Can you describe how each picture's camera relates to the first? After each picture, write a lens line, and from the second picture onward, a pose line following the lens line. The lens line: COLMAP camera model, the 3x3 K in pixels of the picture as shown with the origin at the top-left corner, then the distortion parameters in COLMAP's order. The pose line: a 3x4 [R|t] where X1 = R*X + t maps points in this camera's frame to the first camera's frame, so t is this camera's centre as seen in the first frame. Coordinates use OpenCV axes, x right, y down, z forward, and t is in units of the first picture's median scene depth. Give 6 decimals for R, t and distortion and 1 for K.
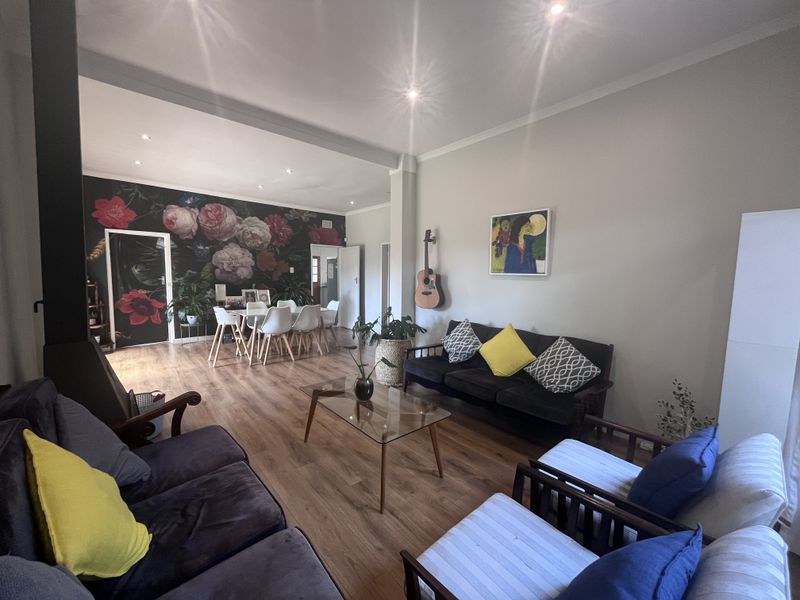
lens RADIAL K [[321.3, 0, 398.8], [0, 321.3, 300.6], [0, 0, 1]] dist [-0.002110, 0.000255]
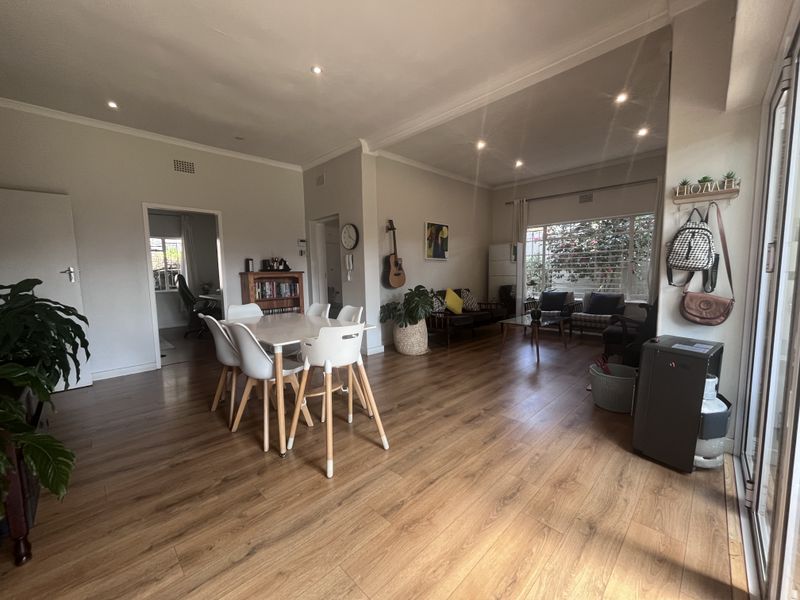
lens RADIAL K [[321.3, 0, 400.9], [0, 321.3, 302.1], [0, 0, 1]] dist [-0.002110, 0.000255]
pose [[-0.067952, -0.104179, 0.992234, -1.294432], [0.105718, 0.988182, 0.110994, -0.062354], [-0.992072, 0.112440, -0.056135, 1.259420]]
